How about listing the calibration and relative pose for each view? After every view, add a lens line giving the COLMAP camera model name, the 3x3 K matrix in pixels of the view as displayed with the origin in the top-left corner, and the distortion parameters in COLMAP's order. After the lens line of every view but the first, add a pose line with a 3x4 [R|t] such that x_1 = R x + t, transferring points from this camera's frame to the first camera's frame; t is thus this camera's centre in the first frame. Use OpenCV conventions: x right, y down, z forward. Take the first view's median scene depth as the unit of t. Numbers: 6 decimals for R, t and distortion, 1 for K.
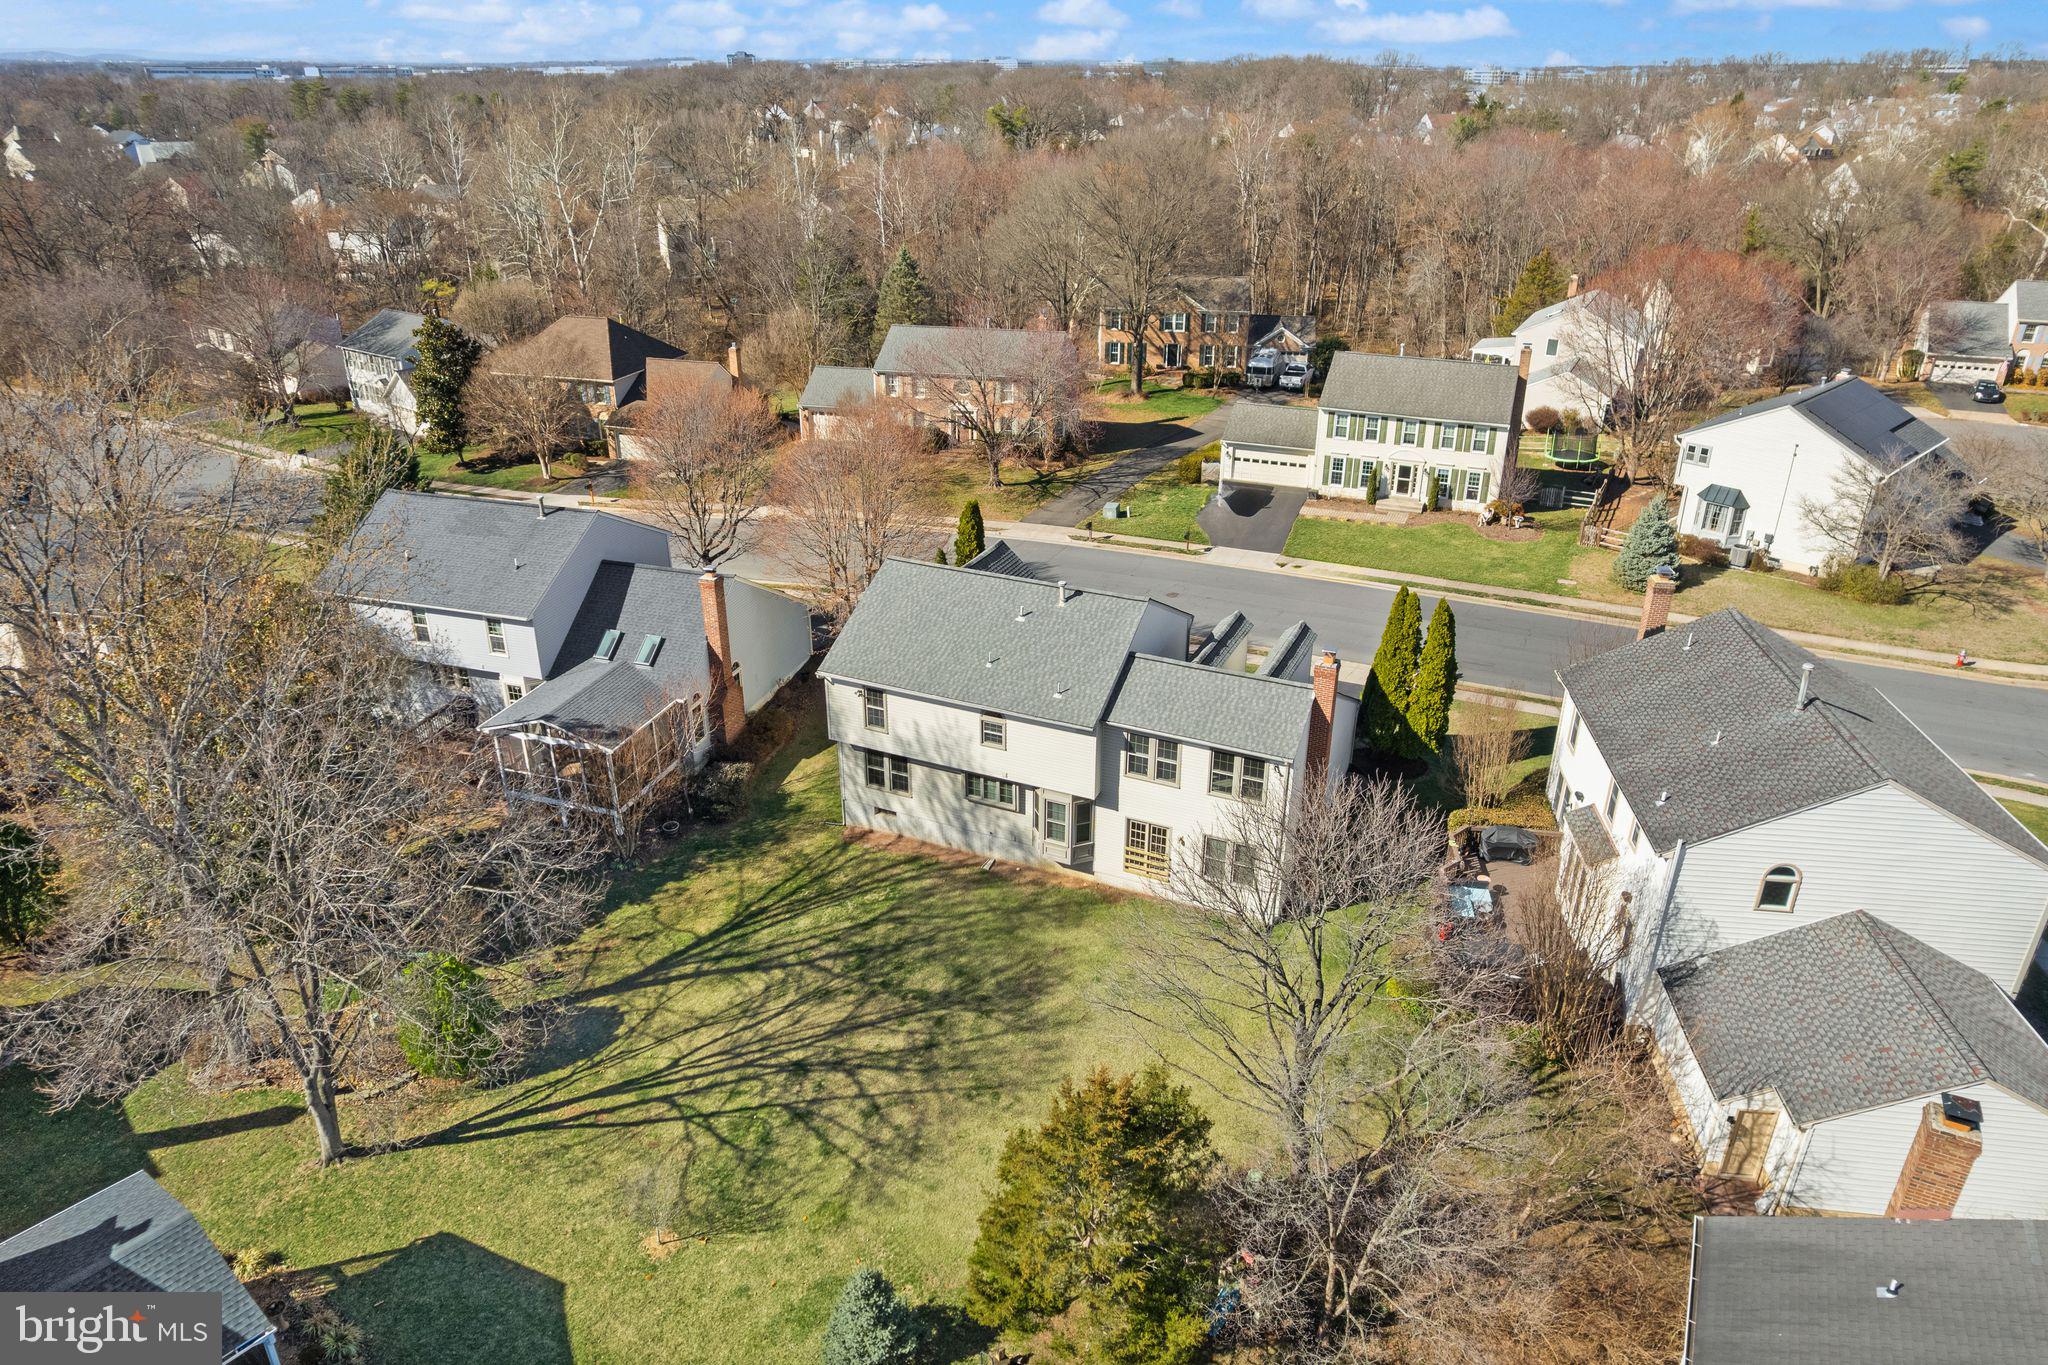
lens RADIAL K [[1313.1, 0, 1056.2], [0, 1313.1, 656.9], [0, 0, 1]] dist [-0.044481, 0.027039]
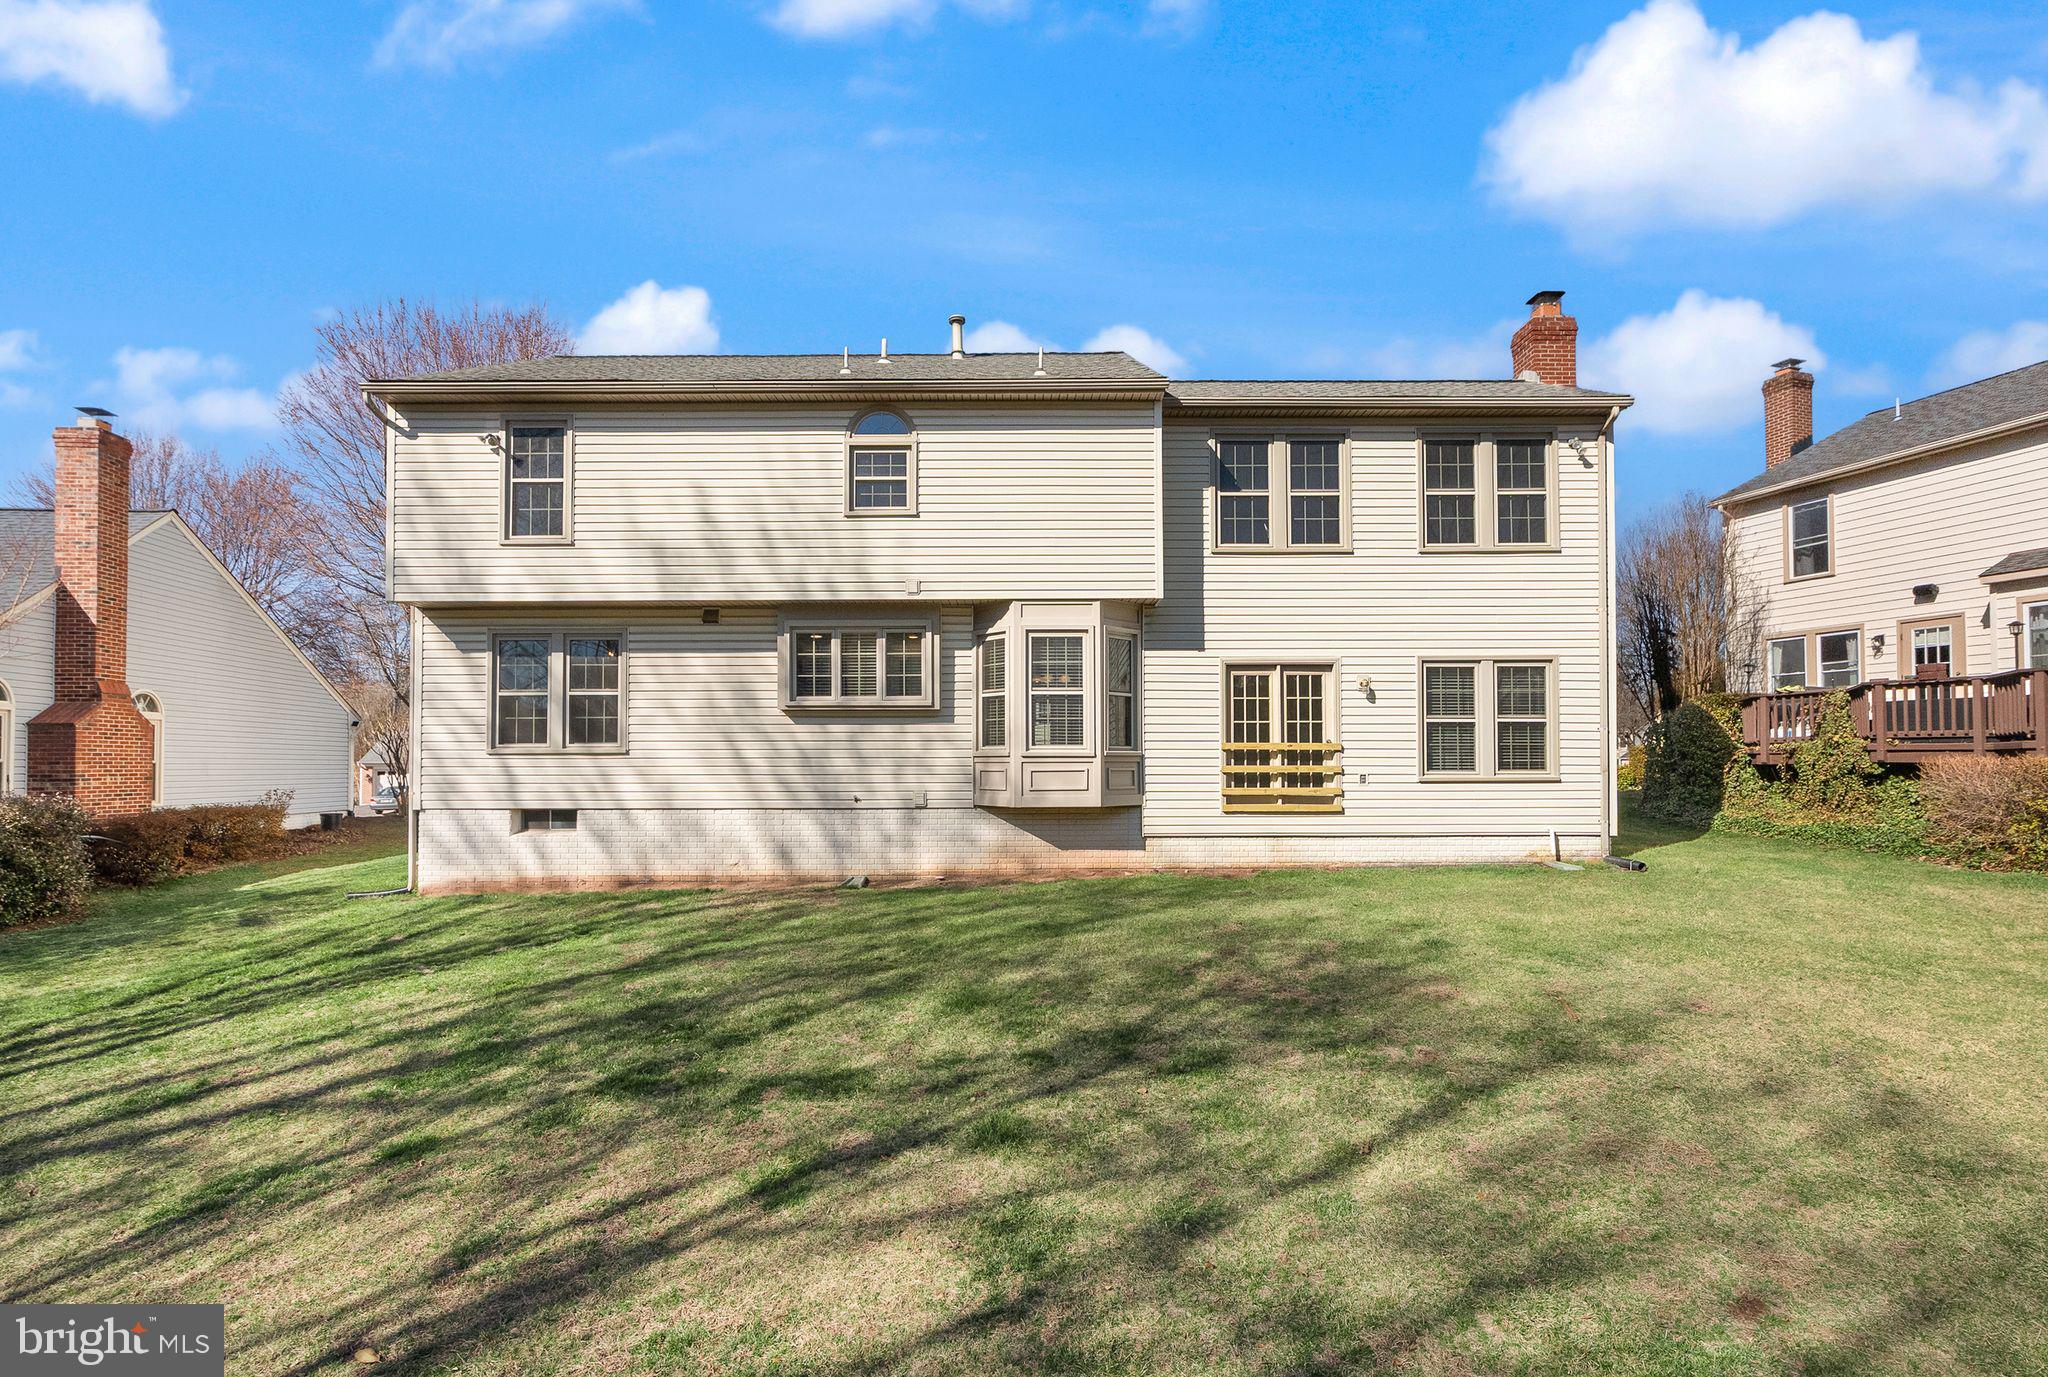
lens RADIAL K [[936.9, 0, 1021.3], [0, 936.9, 711.4], [0, 0, 1]] dist [0.002230, 0.000025]
pose [[0.913772, 0.011147, 0.406074, -0.124386], [0.174066, 0.892461, -0.416191, 0.246777], [-0.367044, 0.450987, 0.813566, 0.783493]]
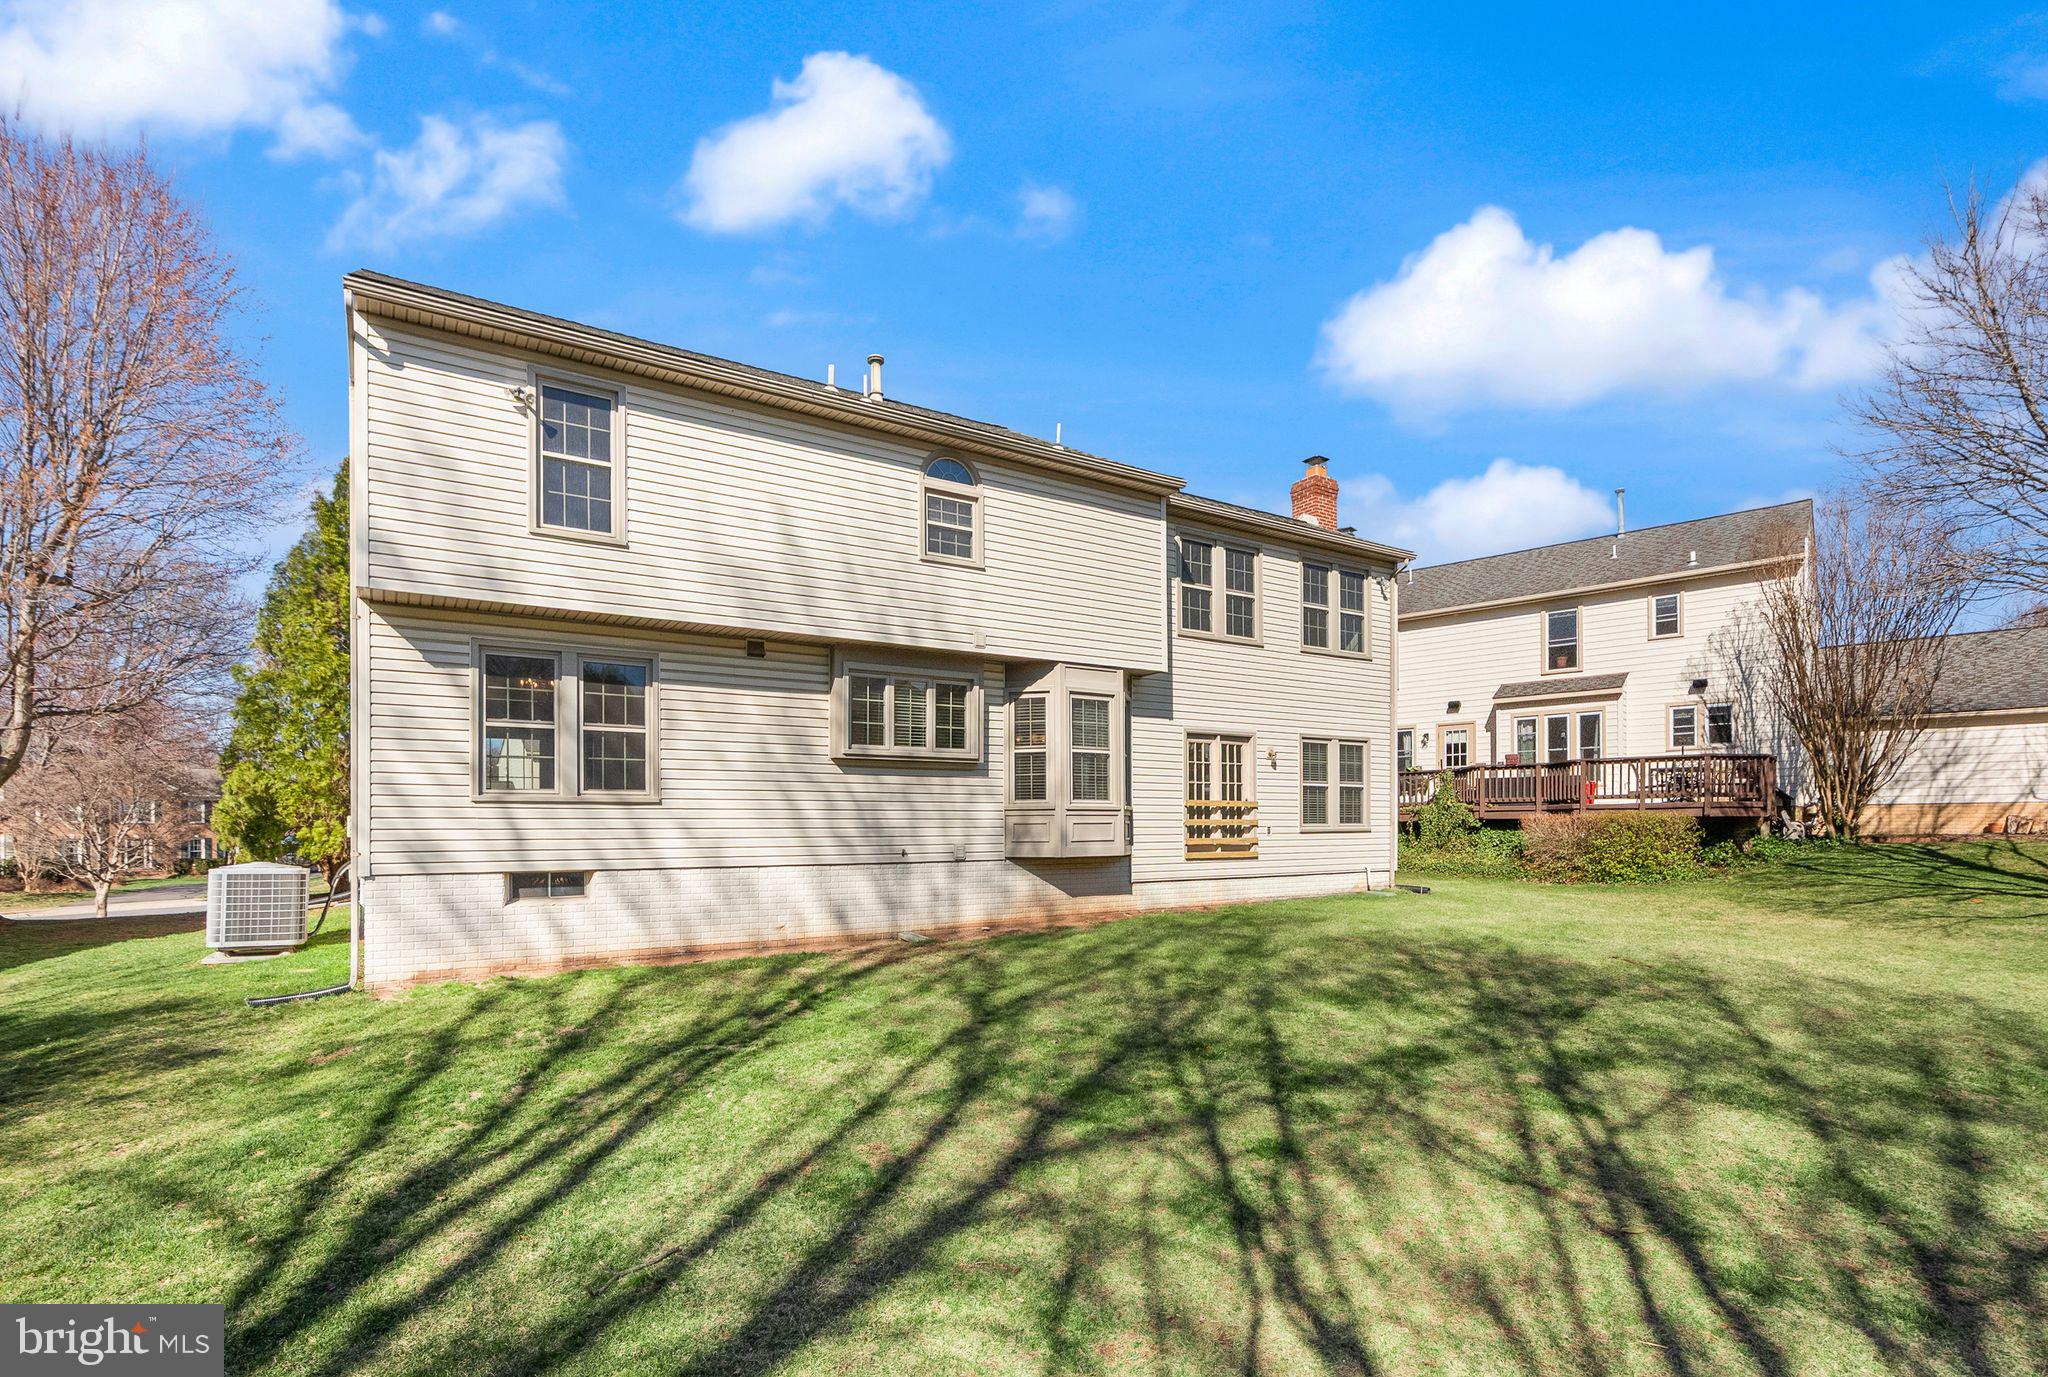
lens RADIAL K [[978.4, 0, 1009.4], [0, 978.4, 796.6], [0, 0, 1]] dist [0.005846, 0.000525]
pose [[0.556102, 0.016317, 0.830954, -0.280292], [0.348978, 0.902815, -0.251276, 0.210403], [-0.754298, 0.429720, 0.496363, 0.874898]]
